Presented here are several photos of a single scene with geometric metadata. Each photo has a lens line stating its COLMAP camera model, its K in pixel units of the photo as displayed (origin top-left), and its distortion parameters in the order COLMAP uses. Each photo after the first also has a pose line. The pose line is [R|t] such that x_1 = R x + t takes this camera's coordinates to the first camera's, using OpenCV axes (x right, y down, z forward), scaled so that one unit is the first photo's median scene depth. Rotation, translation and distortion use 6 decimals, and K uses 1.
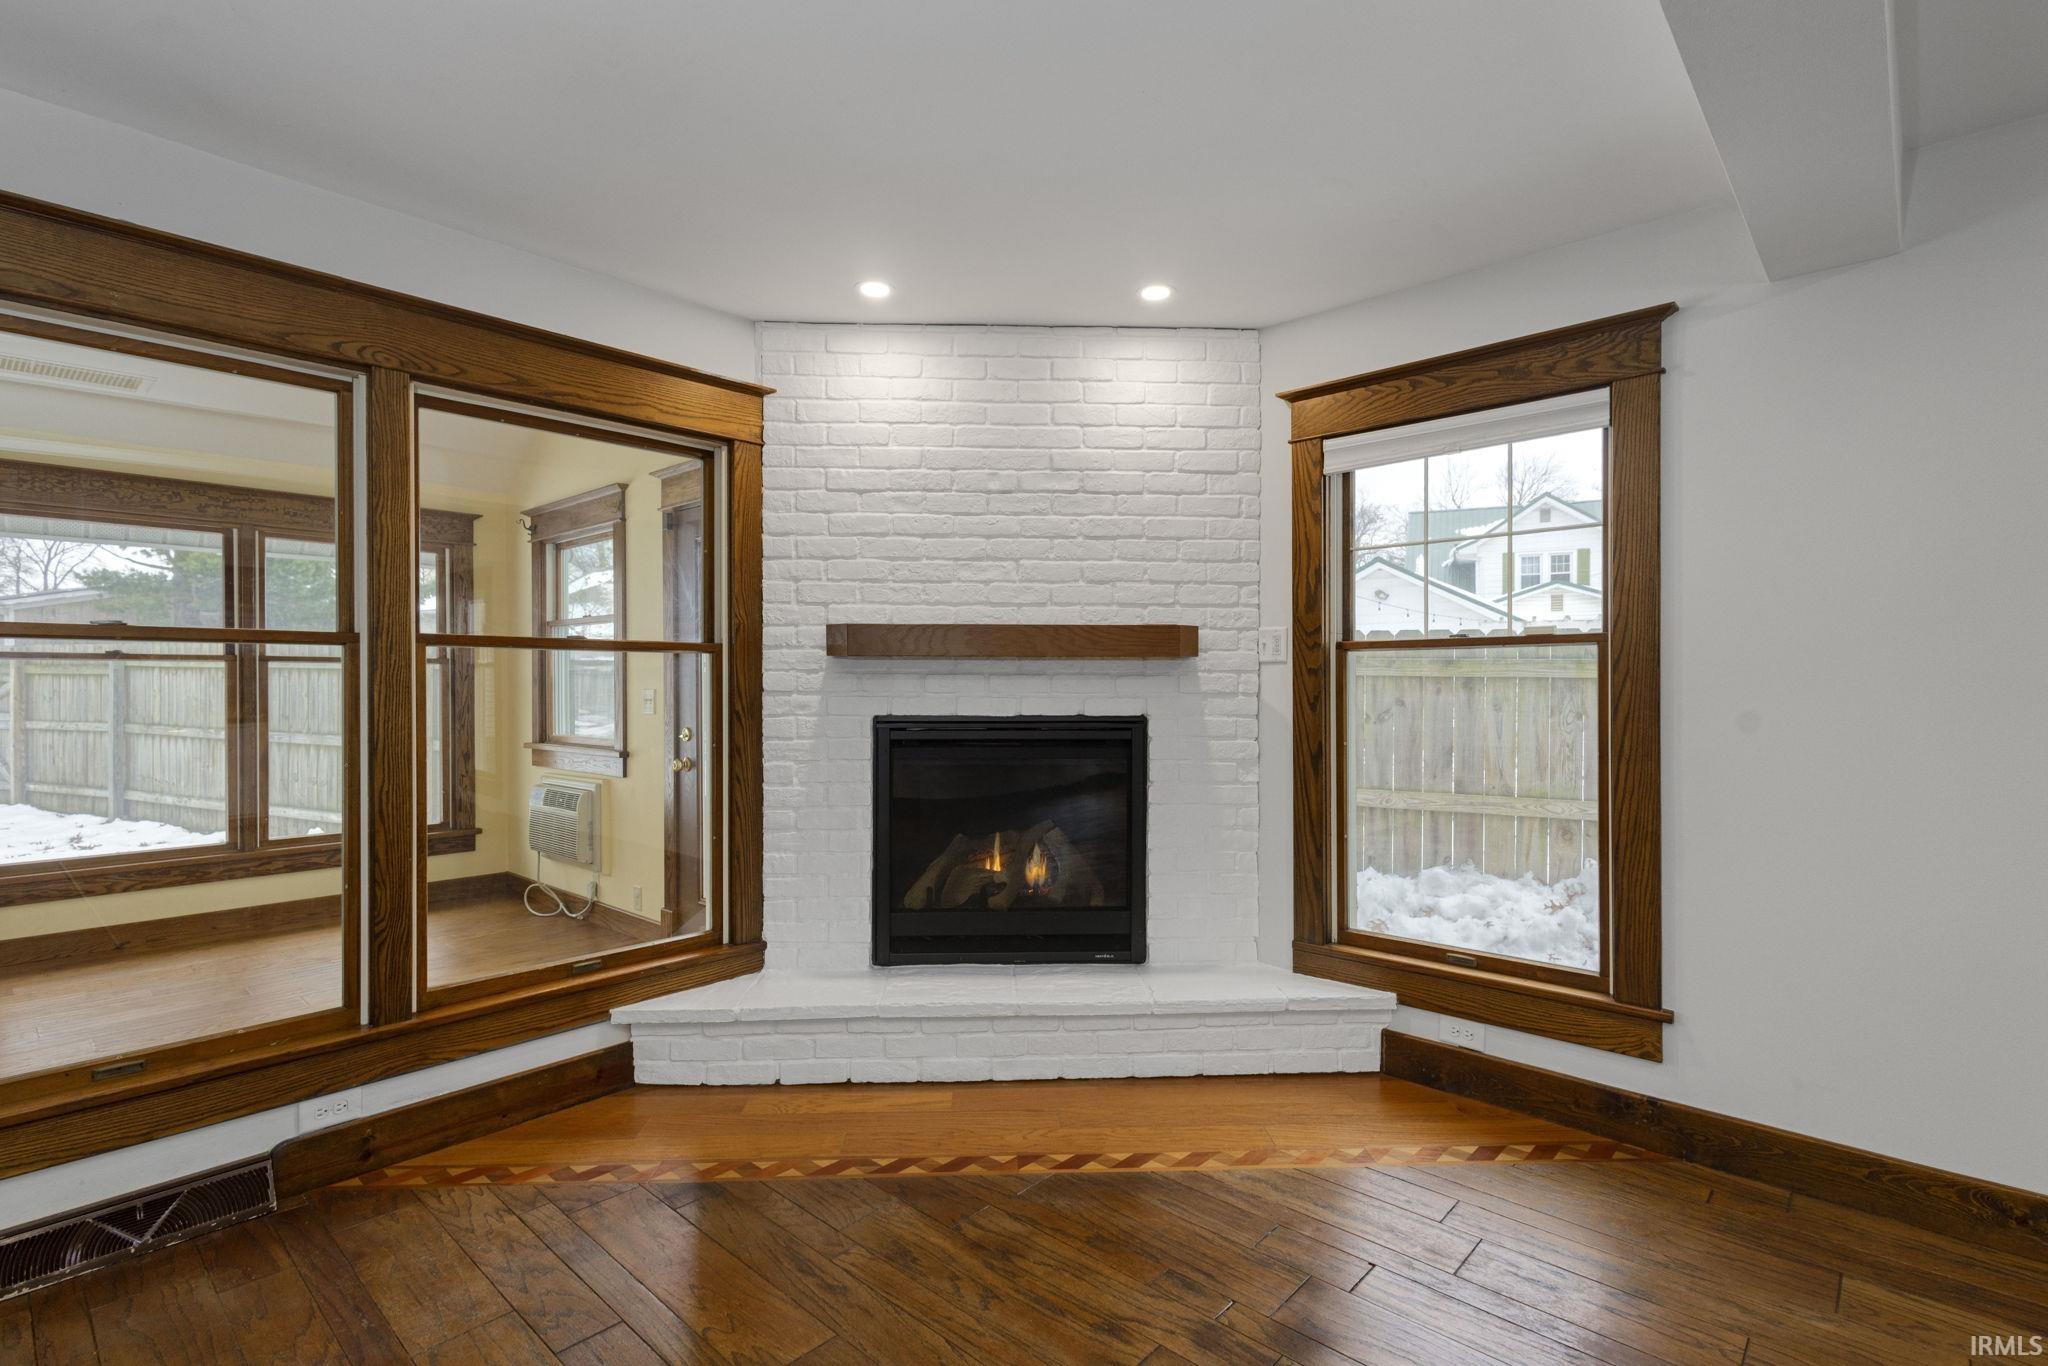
lens RADIAL K [[973.9, 0, 1033.3], [0, 973.9, 688.2], [0, 0, 1]] dist [0.009641, -0.000925]
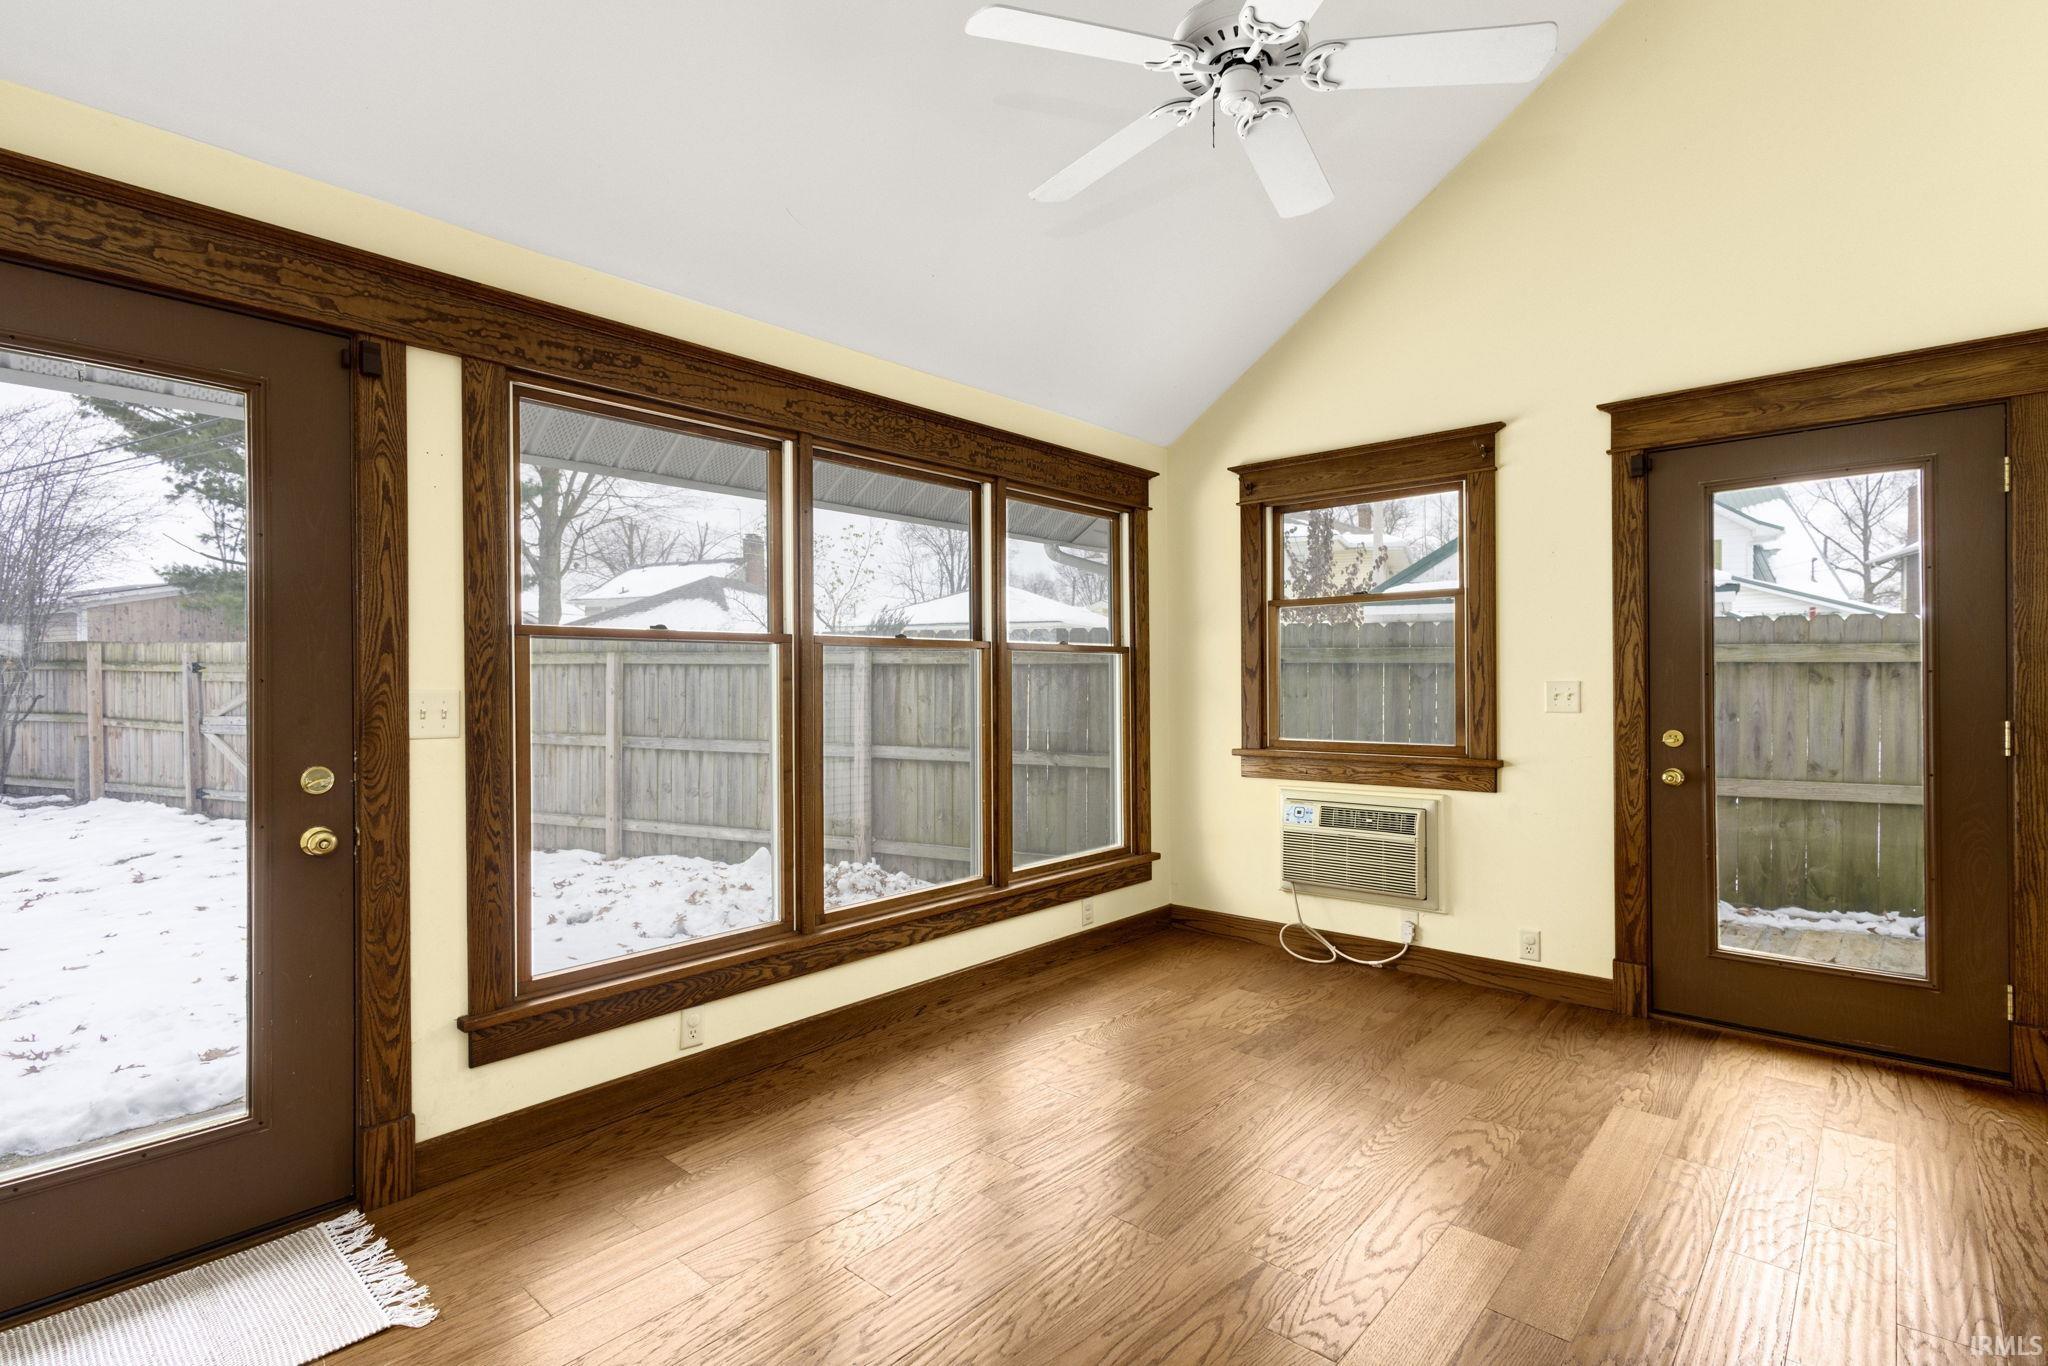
lens RADIAL K [[973.9, 0, 1014.7], [0, 973.9, 690.7], [0, 0, 1]] dist [0.009641, -0.000925]
pose [[0.999836, -0.002490, 0.017955, -1.201524], [0.002464, 0.999996, 0.001523, 0.007845], [-0.017959, -0.001478, 0.999838, 0.301890]]
